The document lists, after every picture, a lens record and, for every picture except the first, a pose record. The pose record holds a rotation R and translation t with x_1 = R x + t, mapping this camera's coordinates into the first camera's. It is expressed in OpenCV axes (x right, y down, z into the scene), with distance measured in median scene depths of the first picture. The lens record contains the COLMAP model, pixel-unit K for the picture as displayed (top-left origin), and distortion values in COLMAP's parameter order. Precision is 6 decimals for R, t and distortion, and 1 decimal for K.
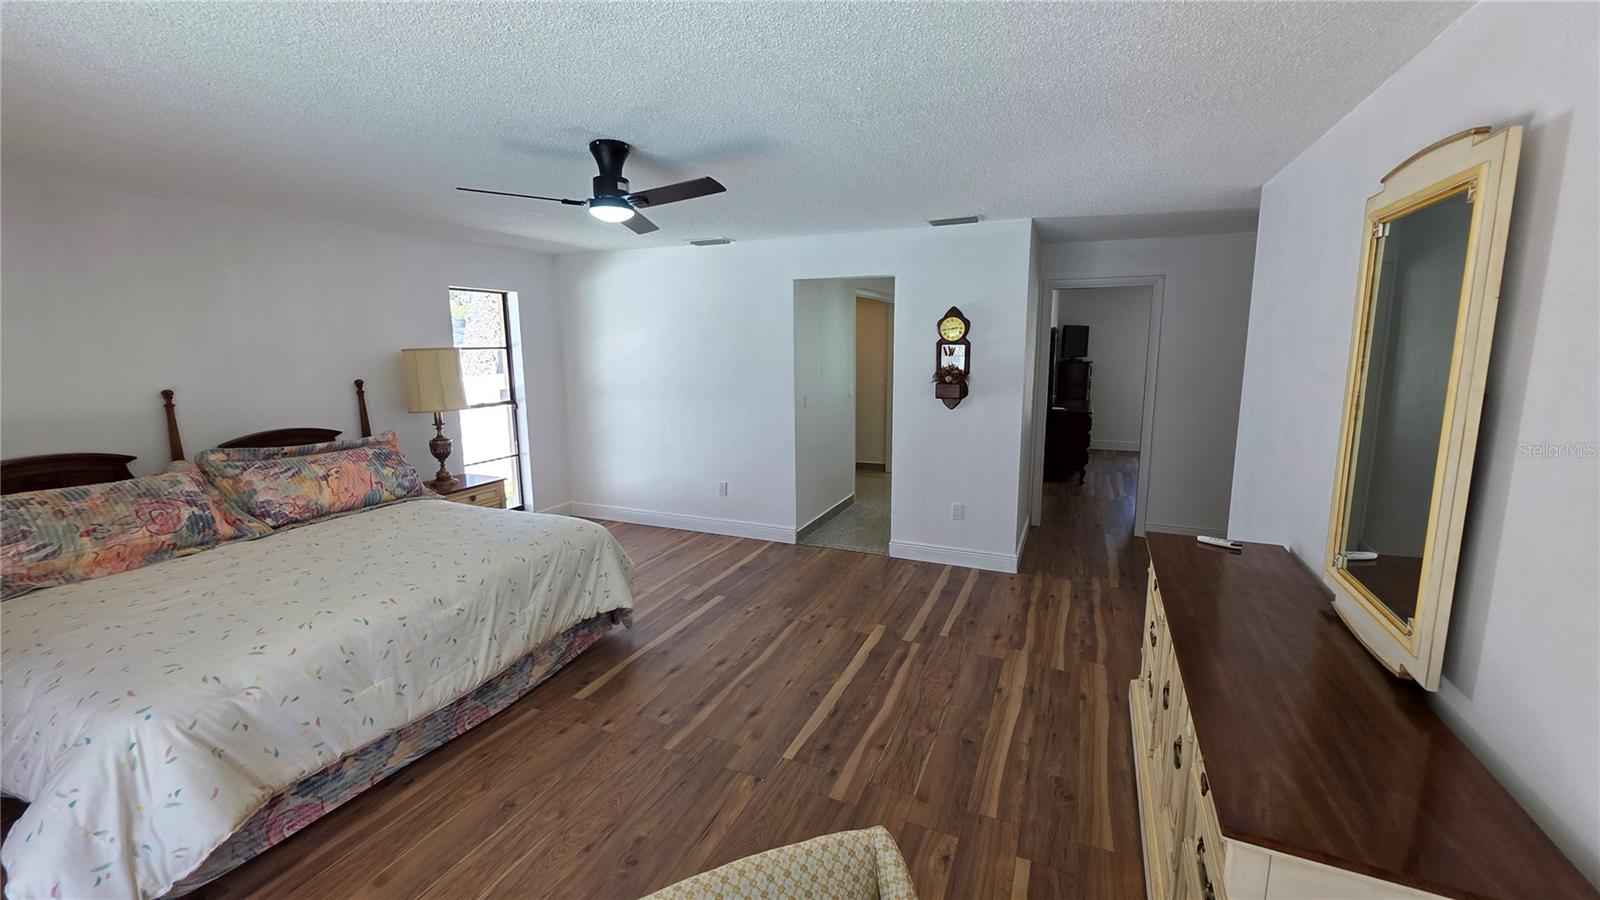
lens RADIAL K [[640.8, 0, 798.6], [0, 640.8, 453.5], [0, 0, 1]] dist [0.003499, -0.000375]
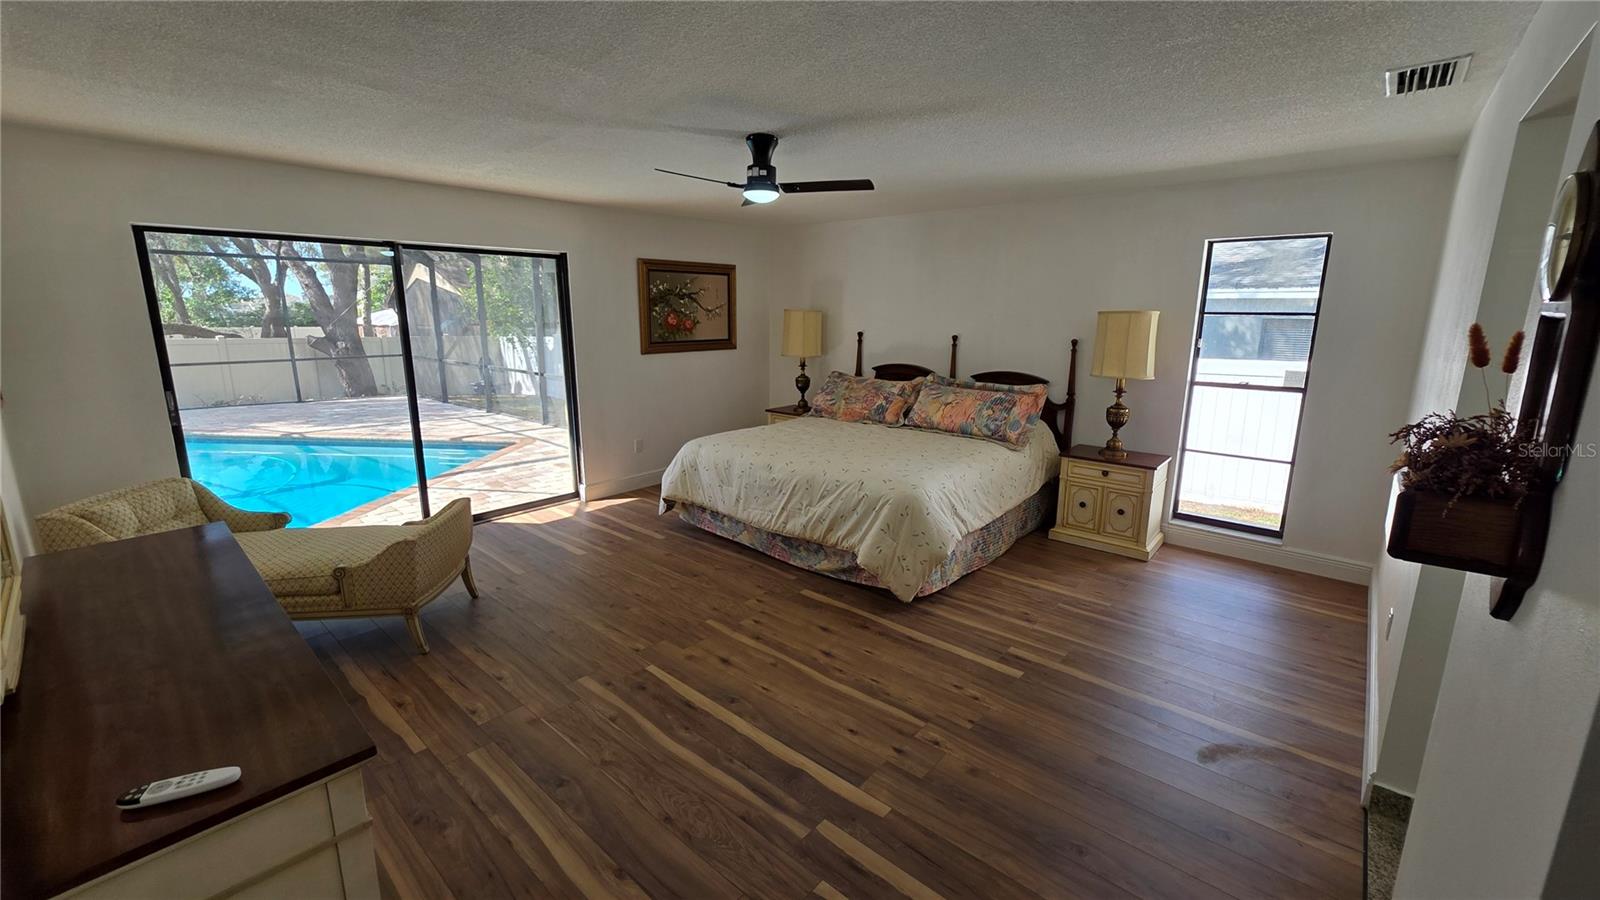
lens RADIAL K [[640.8, 0, 799.5], [0, 640.8, 444.3], [0, 0, 1]] dist [0.003499, -0.000375]
pose [[-0.304260, 0.202960, -0.930717, 0.735485], [-0.166745, 0.950607, 0.261808, -0.210244], [0.937882, 0.234850, -0.255389, 1.196201]]
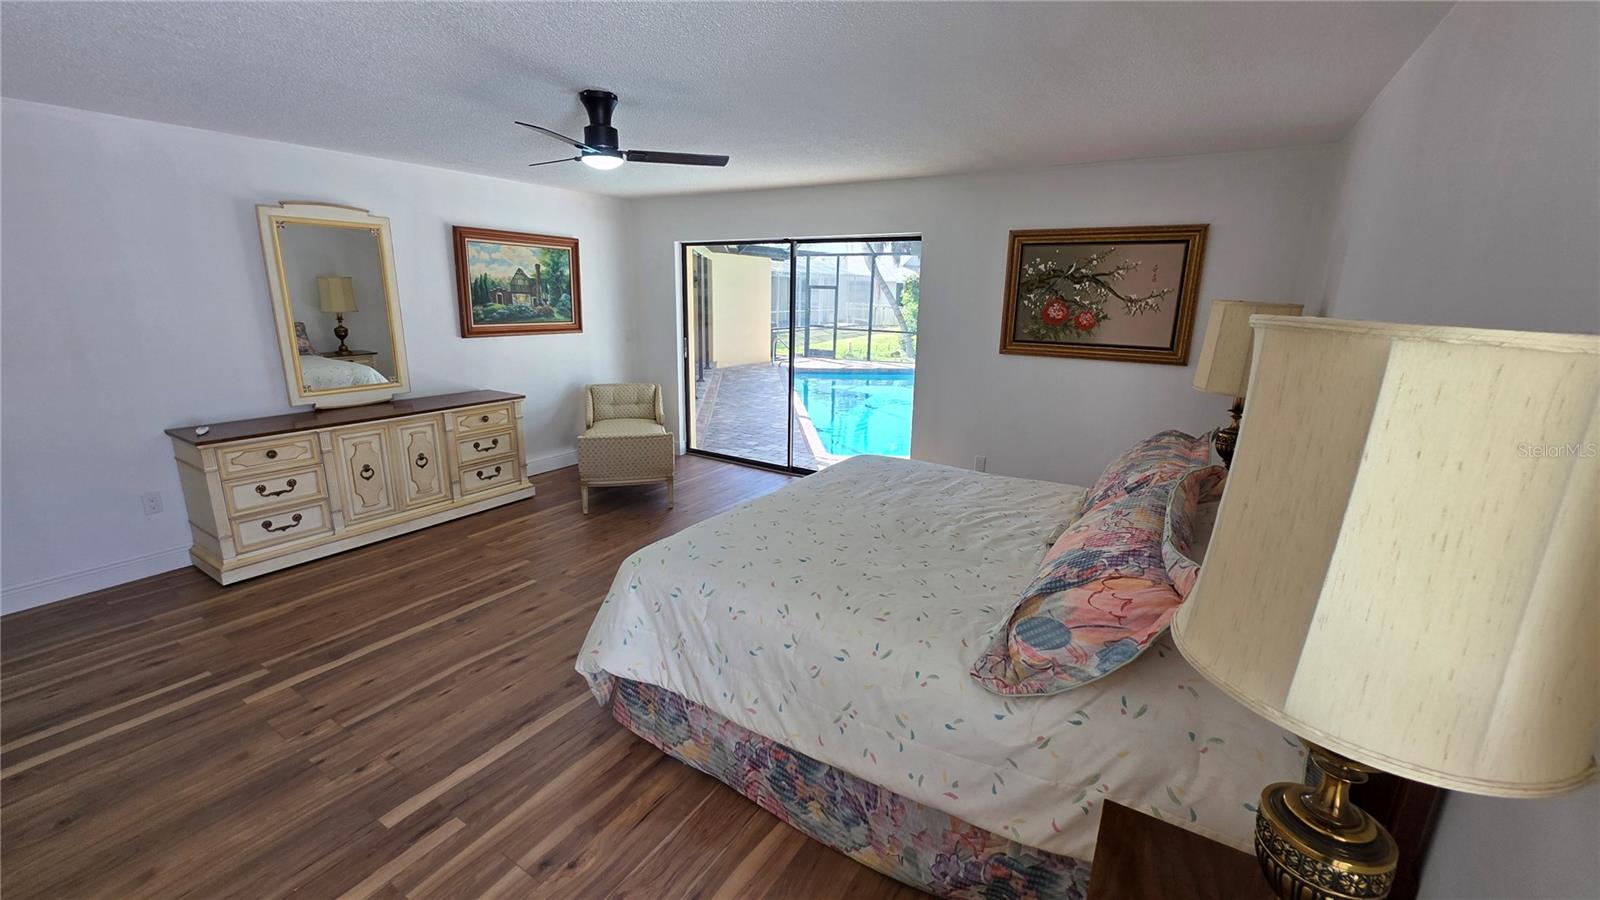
lens RADIAL K [[640.8, 0, 793.0], [0, 640.8, 434.8], [0, 0, 1]] dist [0.003499, -0.000375]
pose [[-0.987894, -0.044943, 0.148476, -0.638981], [0.015899, 0.922739, 0.385098, -0.295462], [-0.154312, 0.382797, -0.910854, 1.708190]]
